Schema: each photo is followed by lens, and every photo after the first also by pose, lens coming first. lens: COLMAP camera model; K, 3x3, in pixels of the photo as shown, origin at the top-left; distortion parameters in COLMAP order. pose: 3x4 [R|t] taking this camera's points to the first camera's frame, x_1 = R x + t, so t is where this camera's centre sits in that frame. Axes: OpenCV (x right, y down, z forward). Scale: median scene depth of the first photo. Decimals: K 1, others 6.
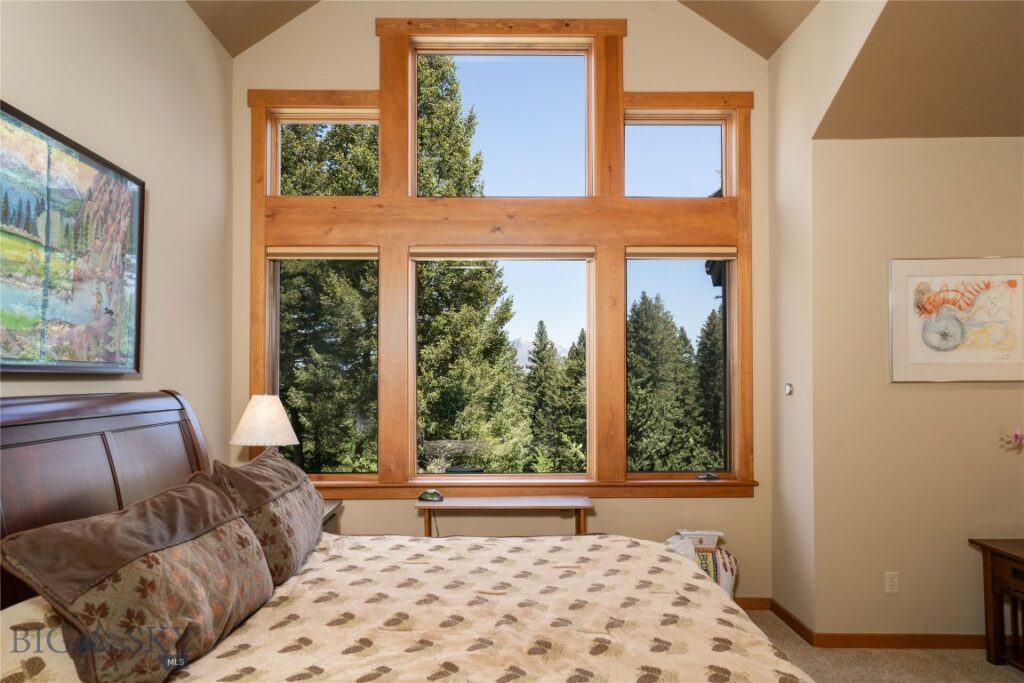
lens RADIAL K [[724.9, 0, 510.6], [0, 724.9, 358.1], [0, 0, 1]] dist [-0.000017, 0.000577]
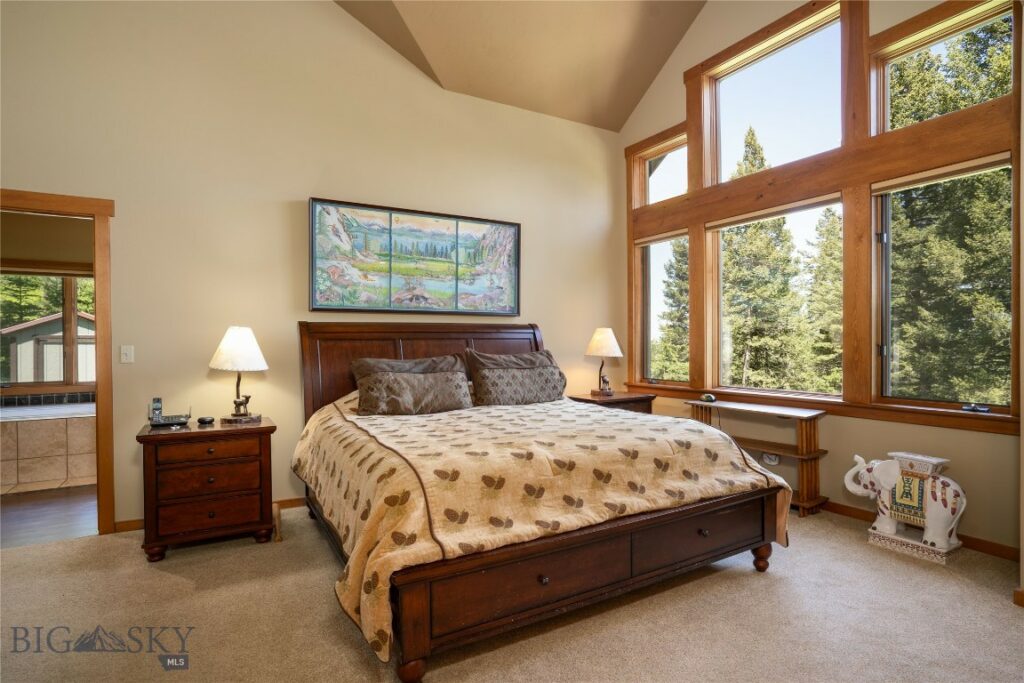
lens RADIAL K [[532.7, 0, 512.0], [0, 532.7, 341.5], [0, 0, 1]] dist [-0.002752, -0.000751]
pose [[0.497848, -0.000582, -0.867264, 0.626923], [0.027595, 0.999504, 0.015170, 0.054828], [0.866825, -0.031484, 0.497617, 0.160750]]
